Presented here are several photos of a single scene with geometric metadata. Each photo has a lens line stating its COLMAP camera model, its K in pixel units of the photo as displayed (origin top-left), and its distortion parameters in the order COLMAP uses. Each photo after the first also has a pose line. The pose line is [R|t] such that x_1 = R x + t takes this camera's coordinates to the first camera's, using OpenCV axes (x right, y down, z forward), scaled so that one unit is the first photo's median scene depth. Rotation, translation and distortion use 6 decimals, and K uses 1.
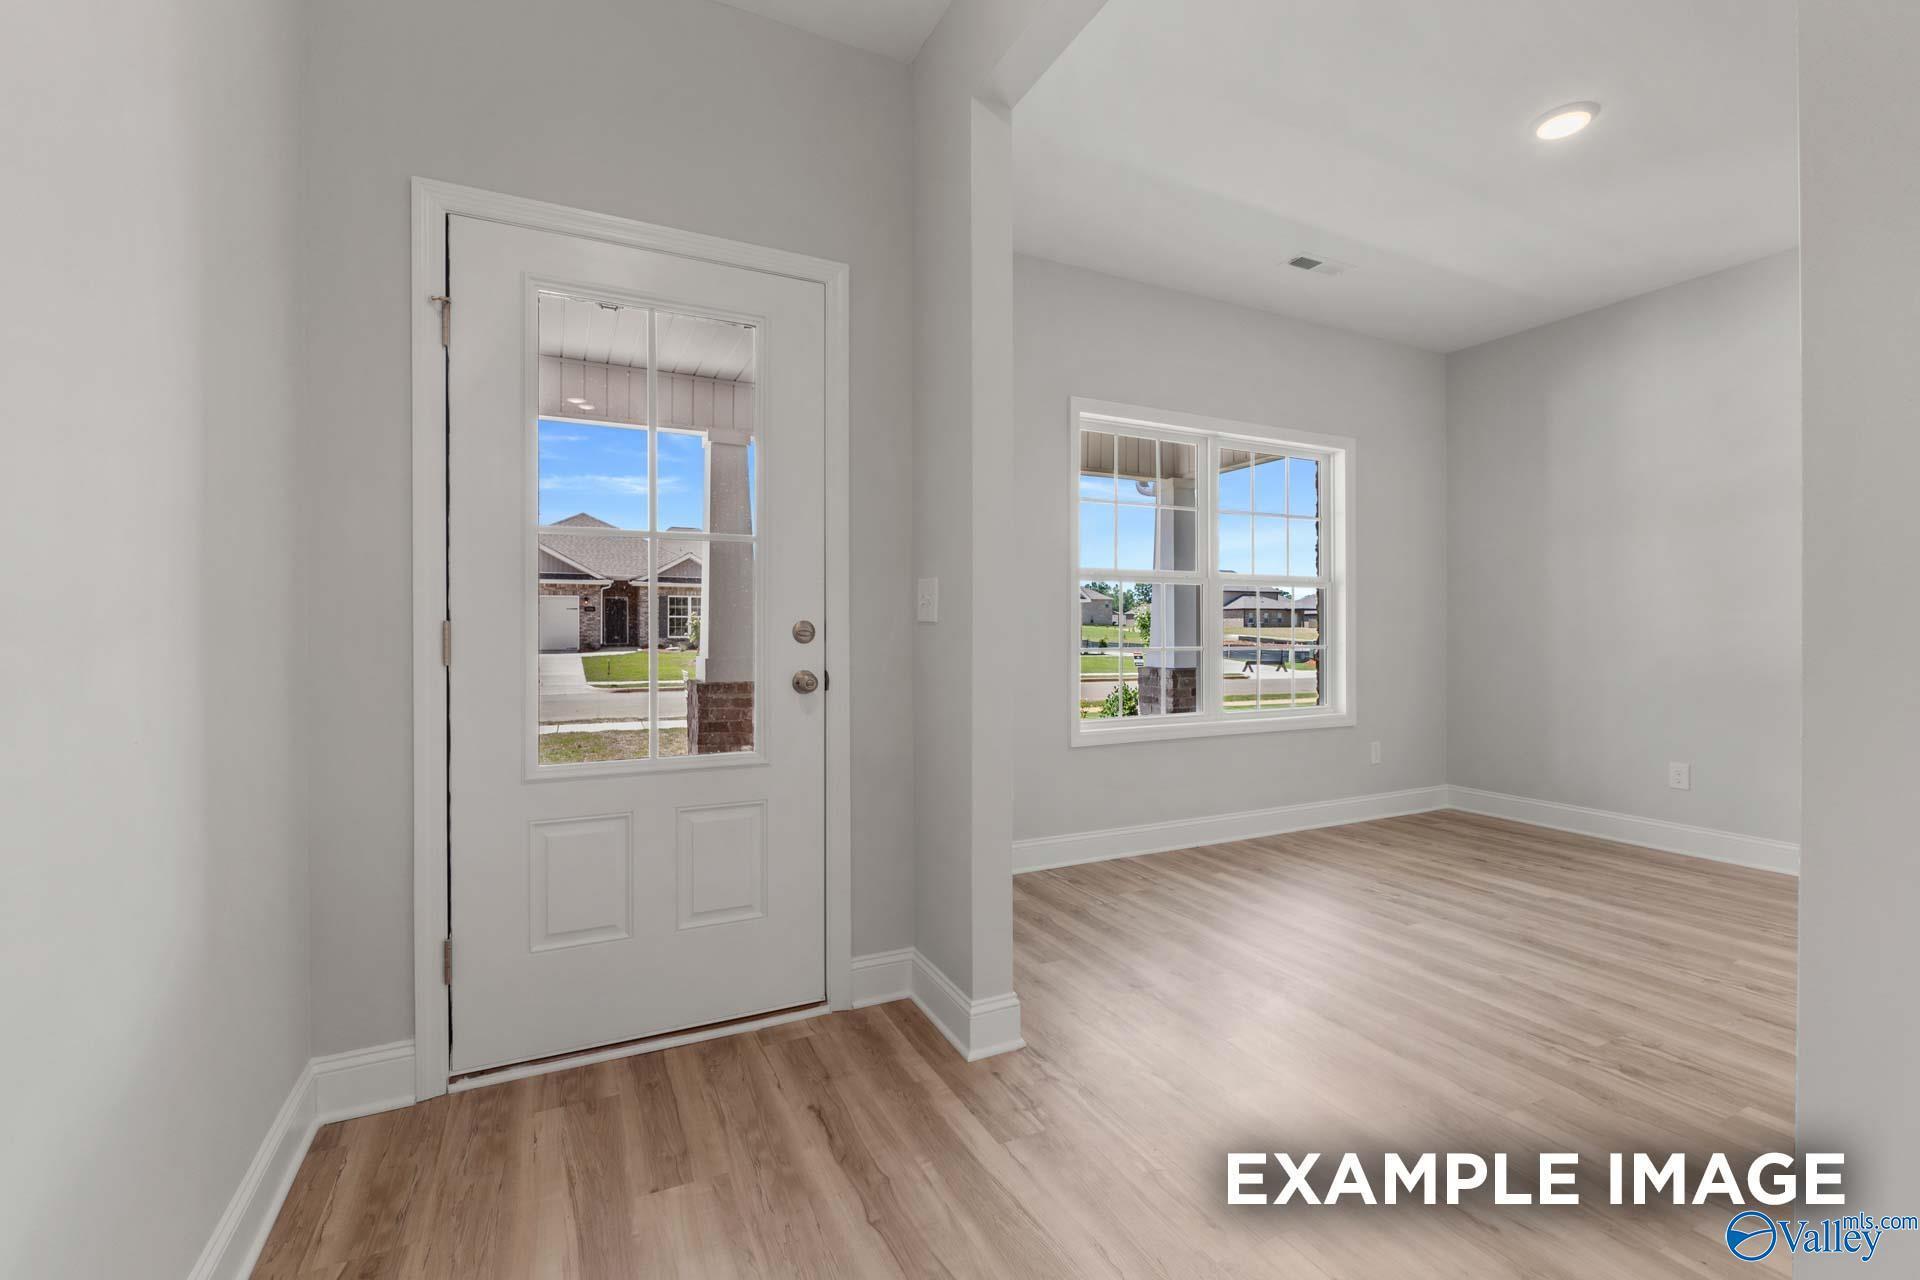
lens RADIAL K [[803.8, 0, 967.3], [0, 803.8, 608.1], [0, 0, 1]] dist [-0.004546, -0.000098]
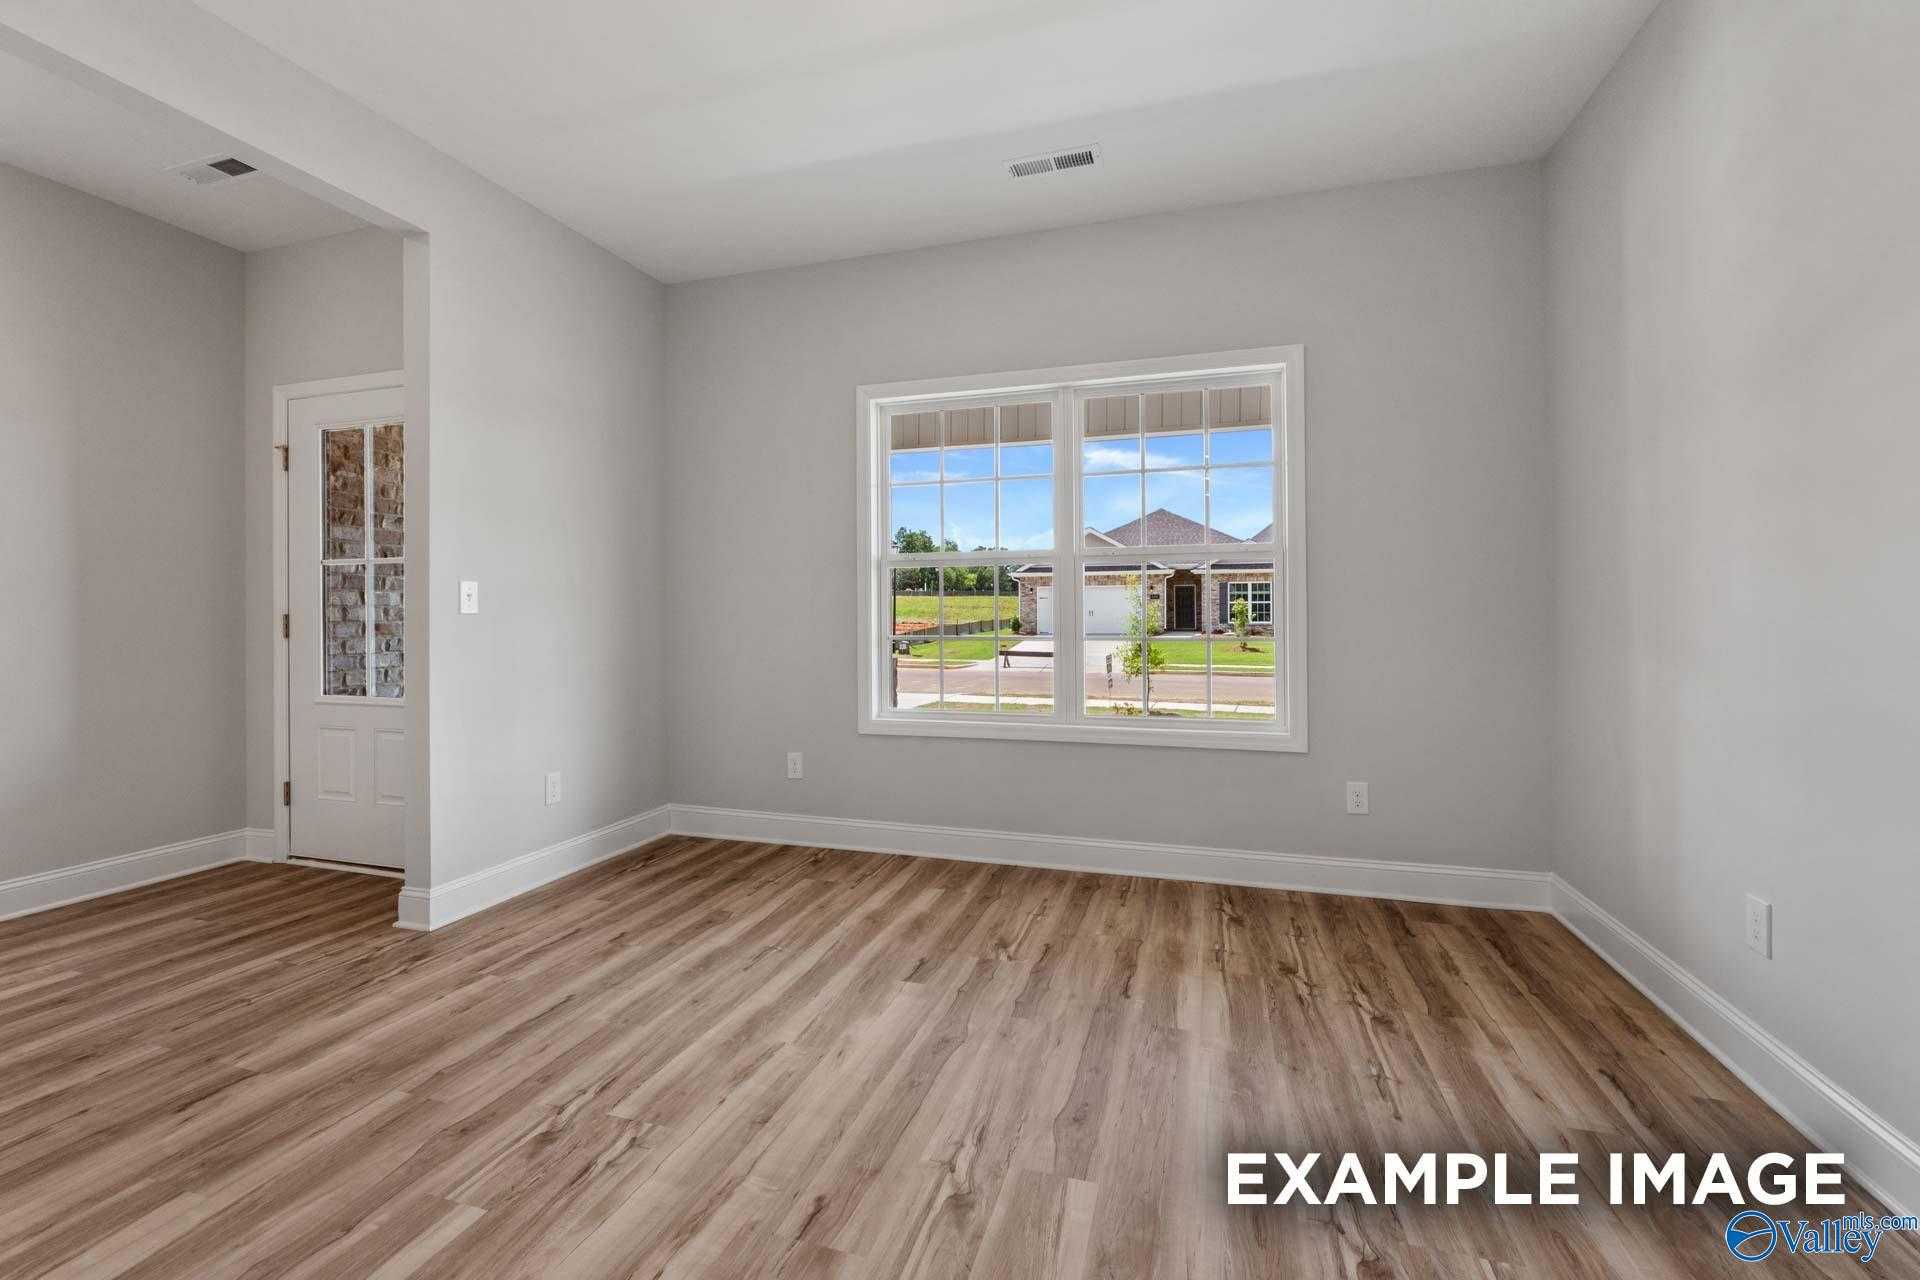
lens RADIAL K [[795.1, 0, 961.4], [0, 795.1, 578.9], [0, 0, 1]] dist [-0.009108, -0.000113]
pose [[0.734582, -0.034647, -0.677635, 0.891528], [0.021875, 0.999386, -0.027385, 0.009887], [0.678167, 0.005293, 0.734889, 0.348263]]
